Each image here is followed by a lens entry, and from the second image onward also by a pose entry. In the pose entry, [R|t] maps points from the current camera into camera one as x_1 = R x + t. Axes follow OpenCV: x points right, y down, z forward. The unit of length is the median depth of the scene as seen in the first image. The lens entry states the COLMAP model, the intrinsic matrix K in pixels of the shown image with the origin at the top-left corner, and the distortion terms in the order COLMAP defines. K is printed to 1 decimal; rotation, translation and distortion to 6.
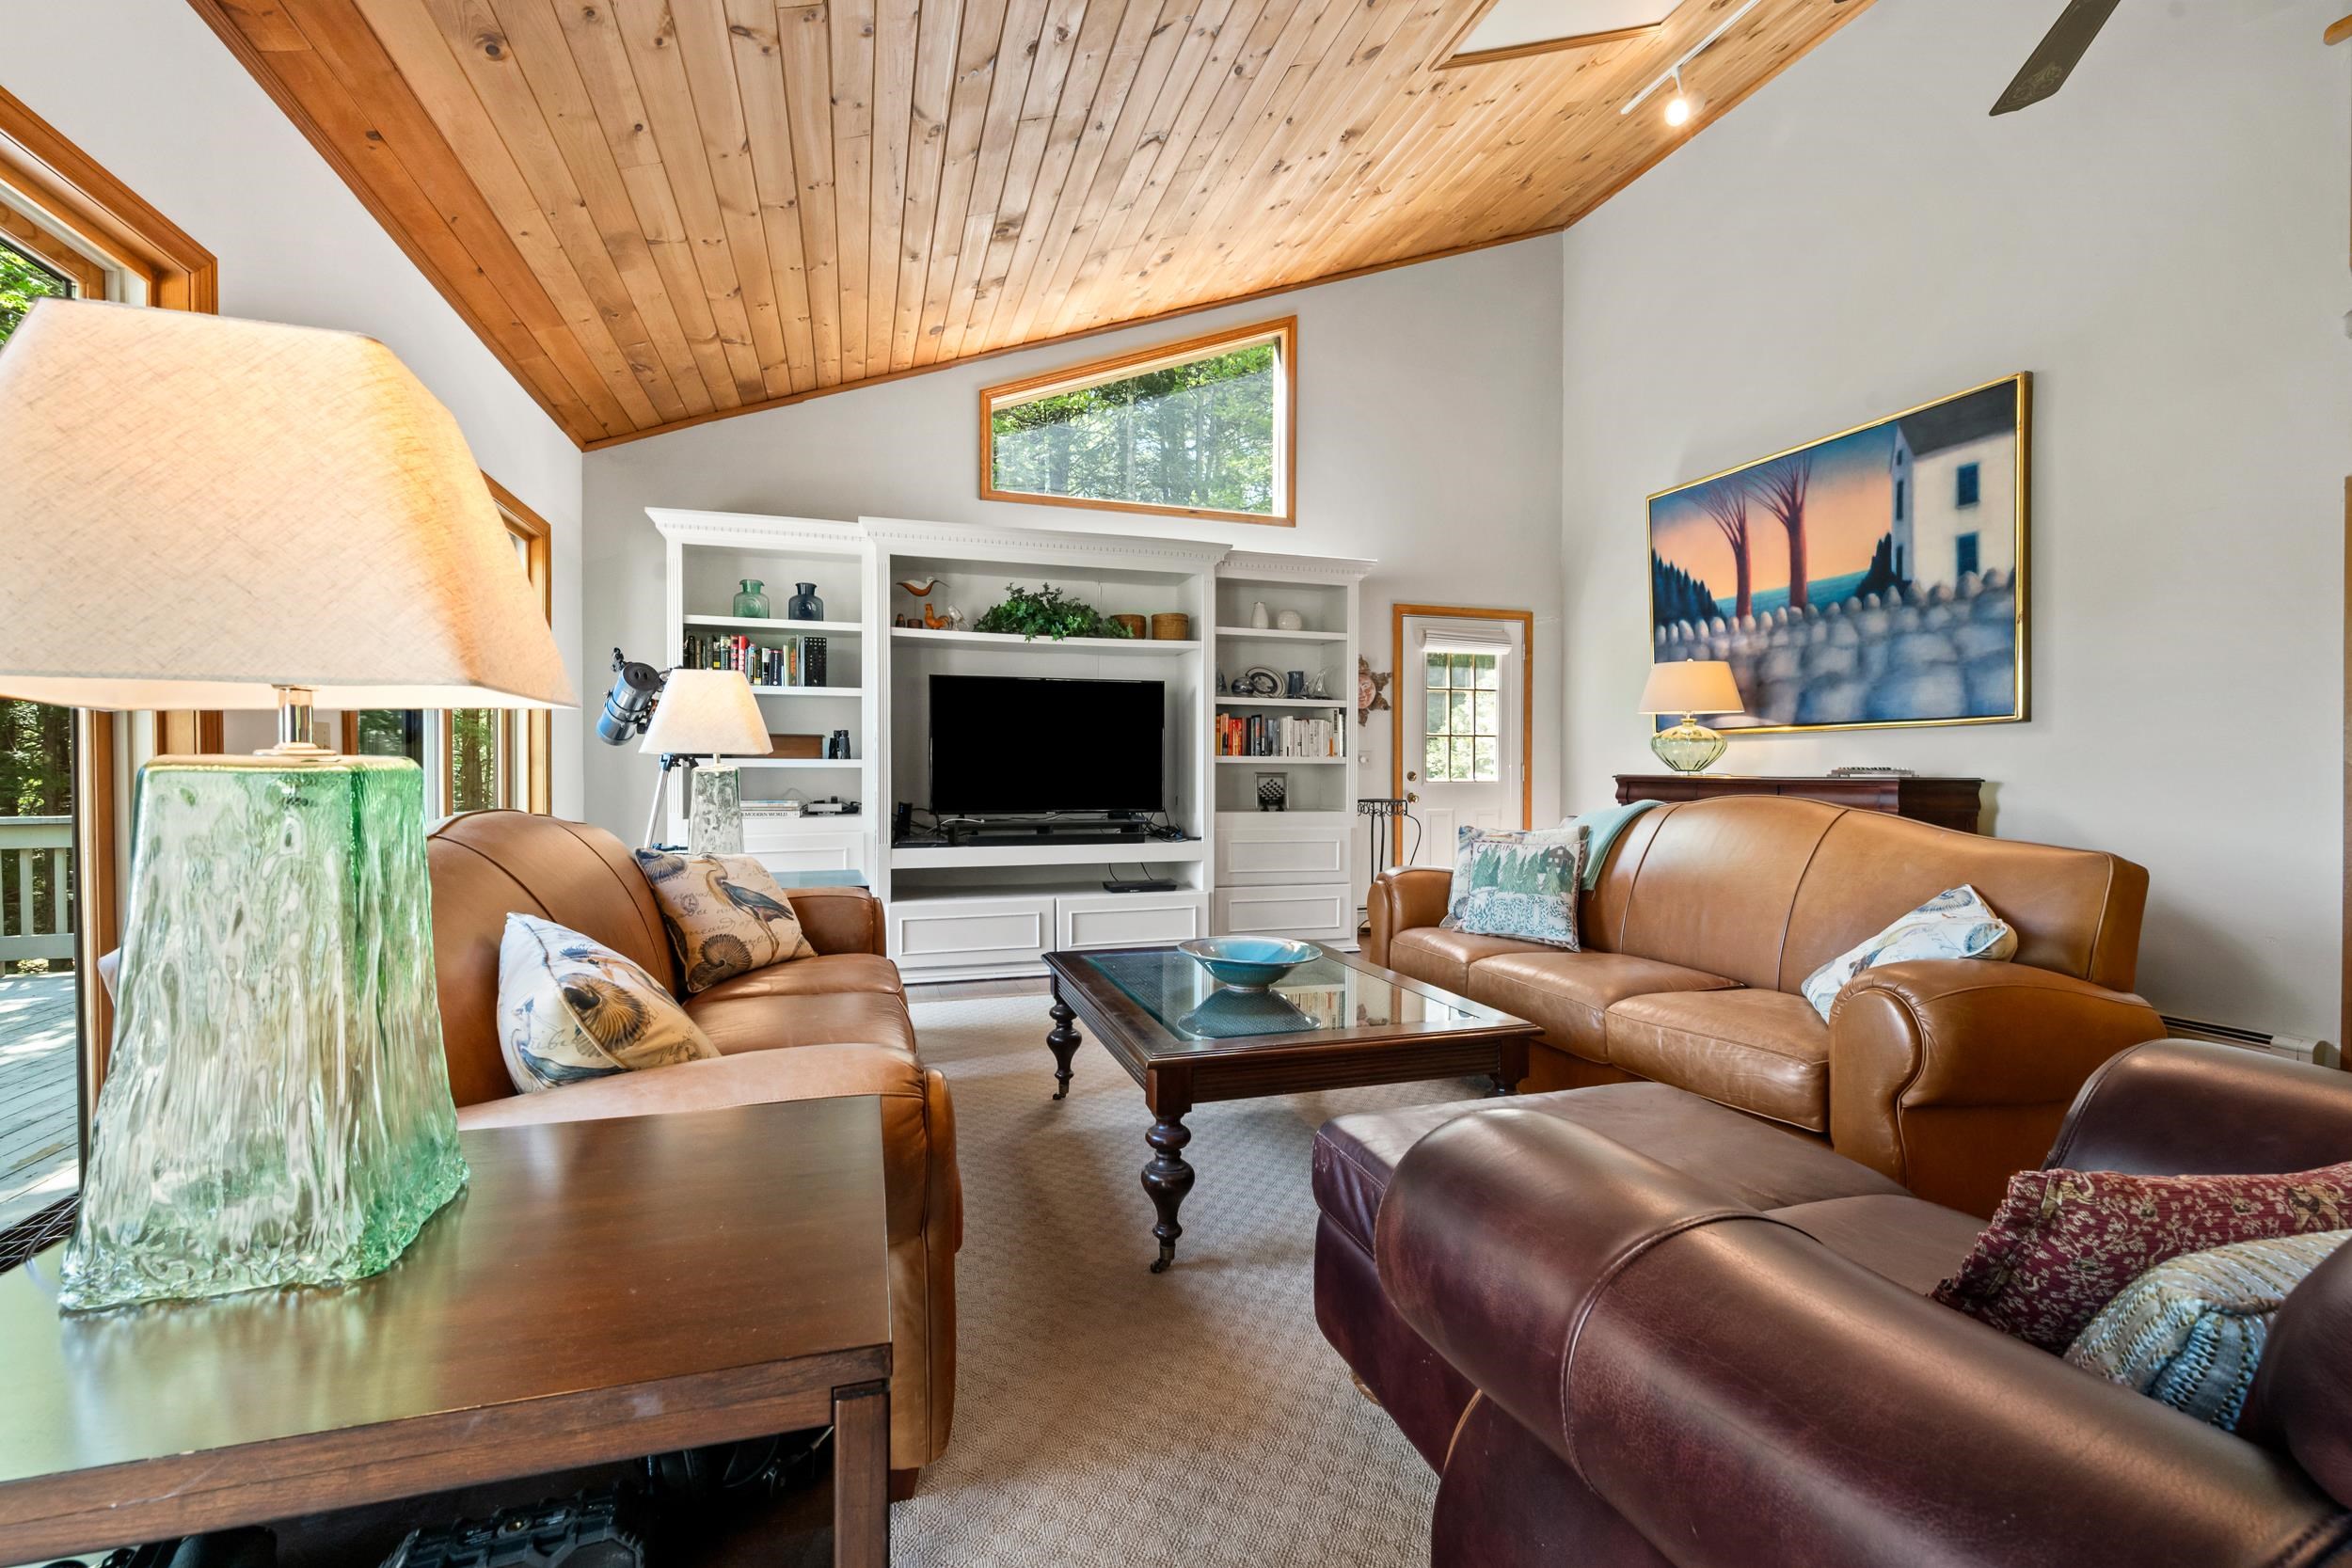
lens RADIAL K [[1010.4, 0, 1186.1], [0, 1010.4, 774.0], [0, 0, 1]] dist [0.000856, 0.000352]
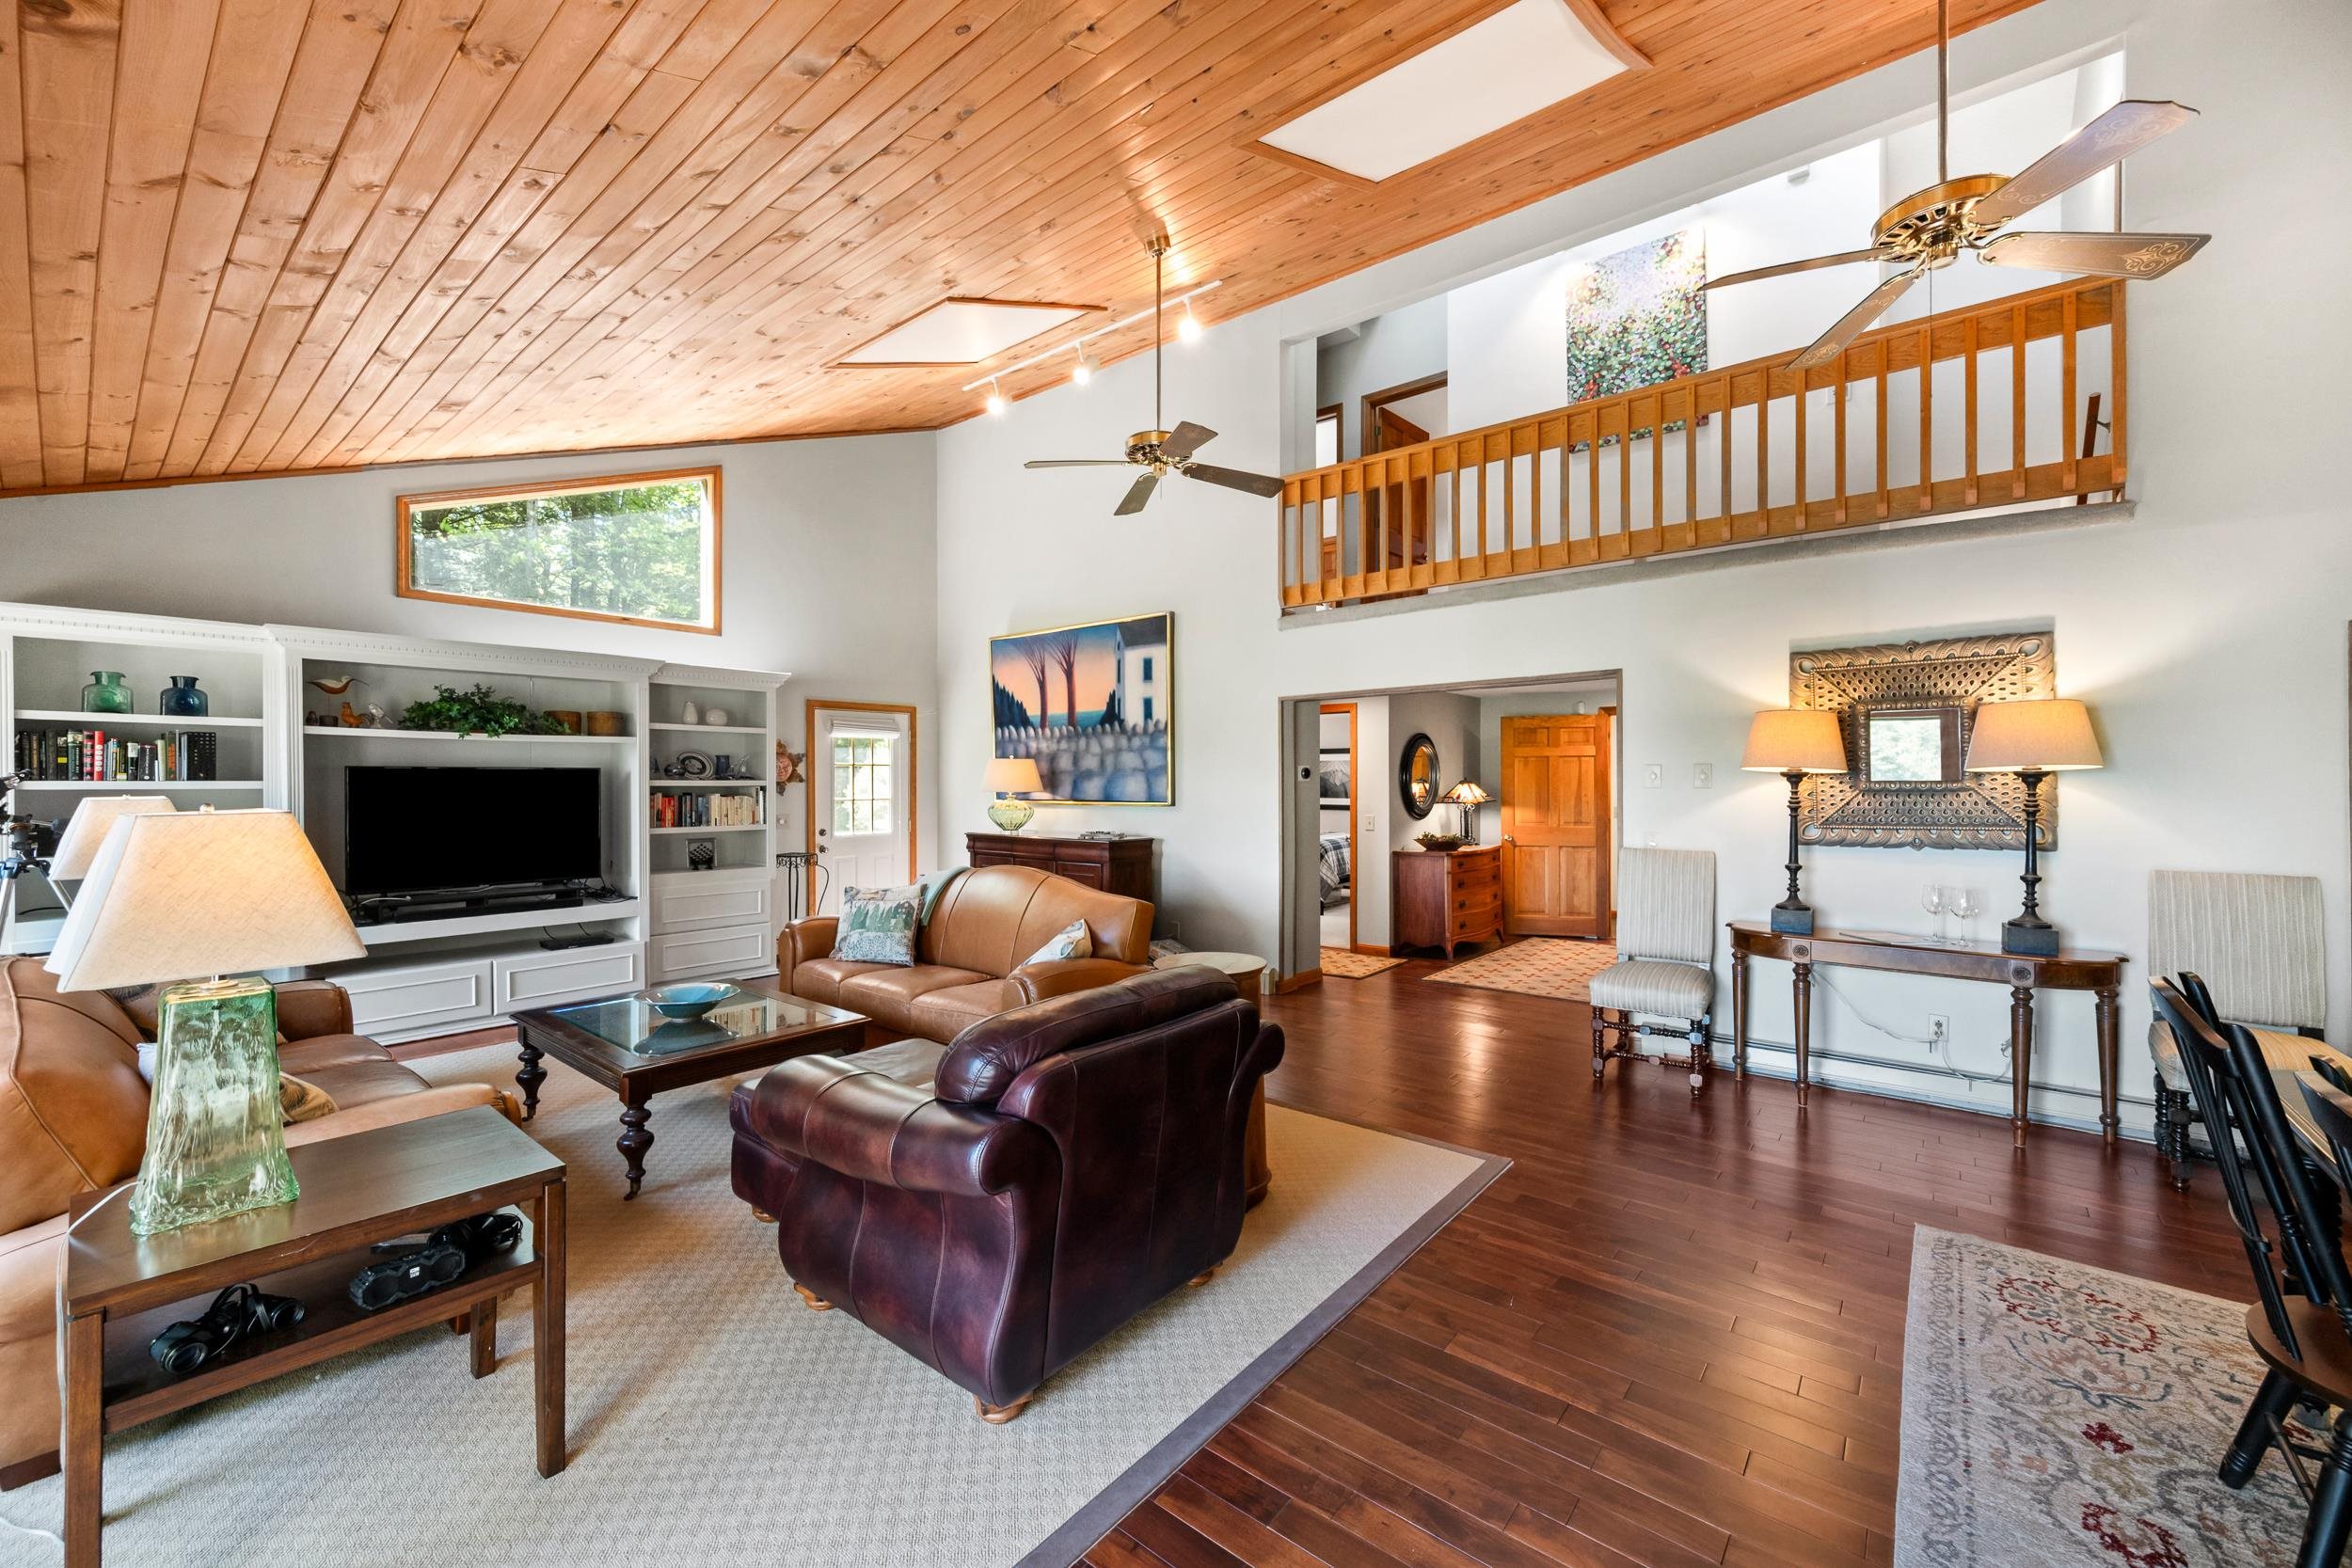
lens RADIAL K [[918.3, 0, 1184.5], [0, 918.3, 778.5], [0, 0, 1]] dist [-0.004211, -0.000310]
pose [[0.841110, -0.004577, 0.540844, -0.029059], [0.008003, 0.999960, -0.003983, -0.075418], [-0.540804, 0.007679, 0.841113, -0.310956]]
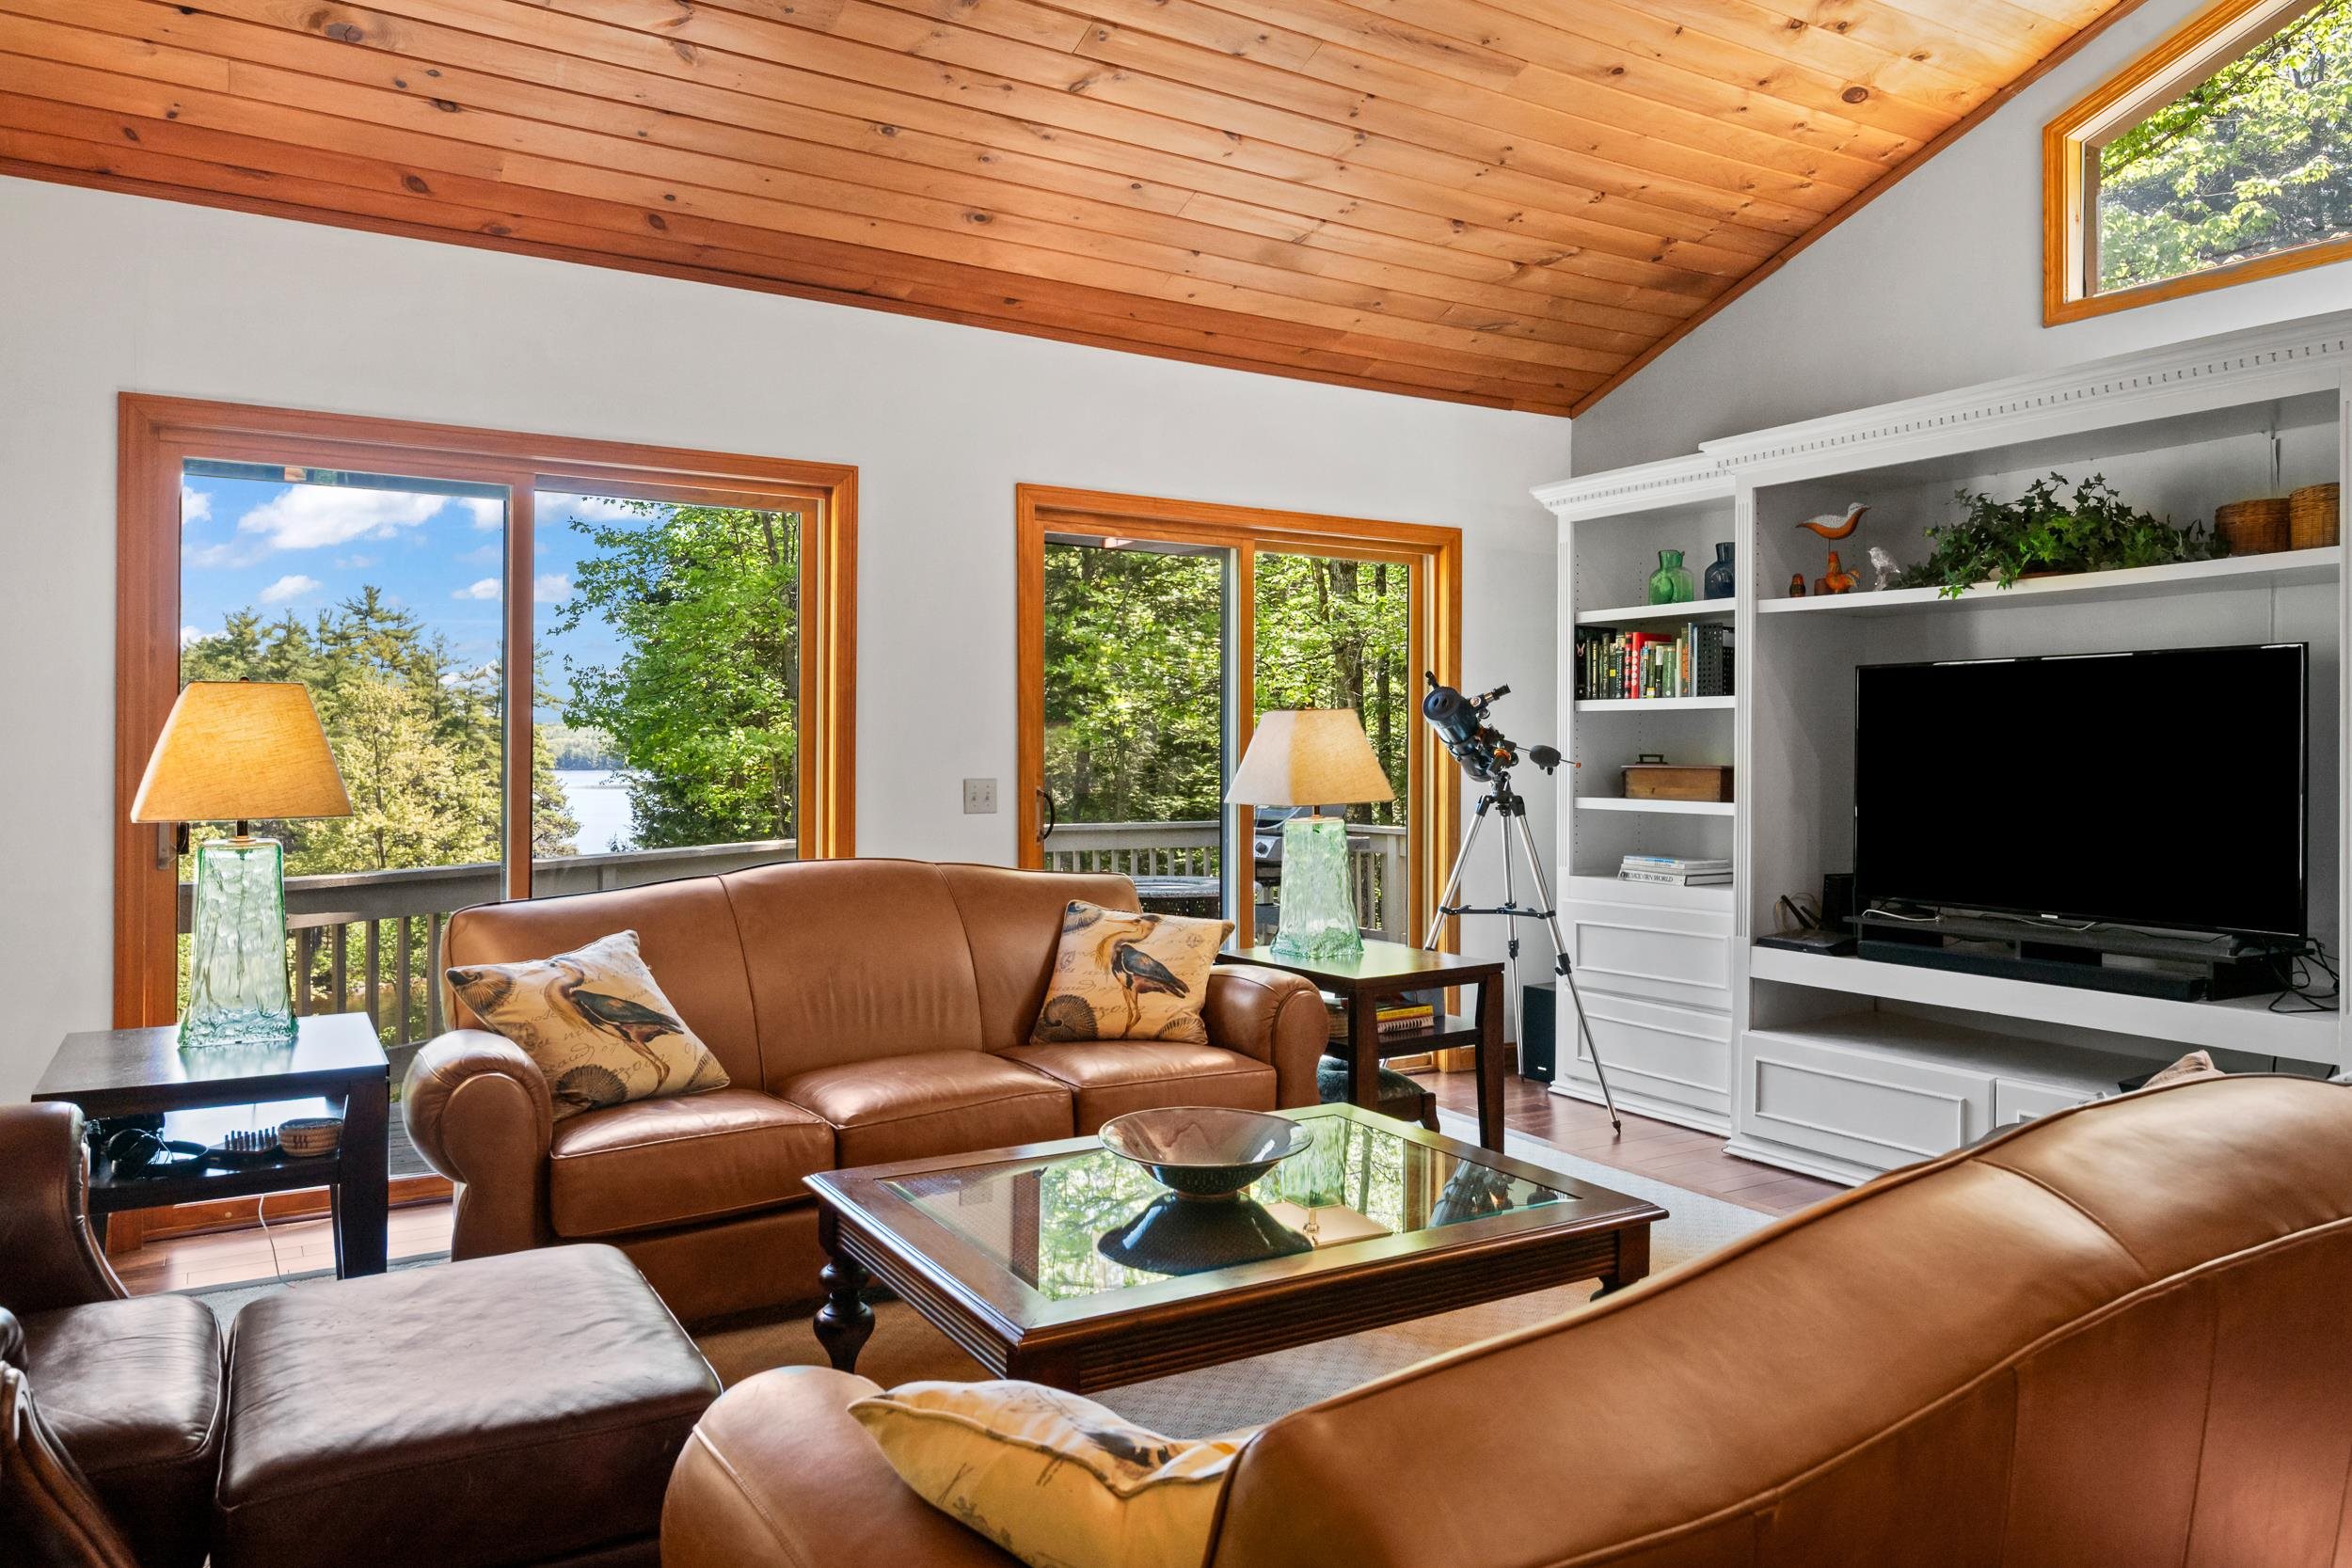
lens RADIAL K [[1584.9, 0, 1177.7], [0, 1584.9, 749.1], [0, 0, 1]] dist [-0.002243, -0.001025]
pose [[0.228091, -0.004922, -0.973627, 0.584905], [-0.008609, 0.999938, -0.007072, -0.039548], [0.973602, 0.009995, 0.228035, 0.399893]]
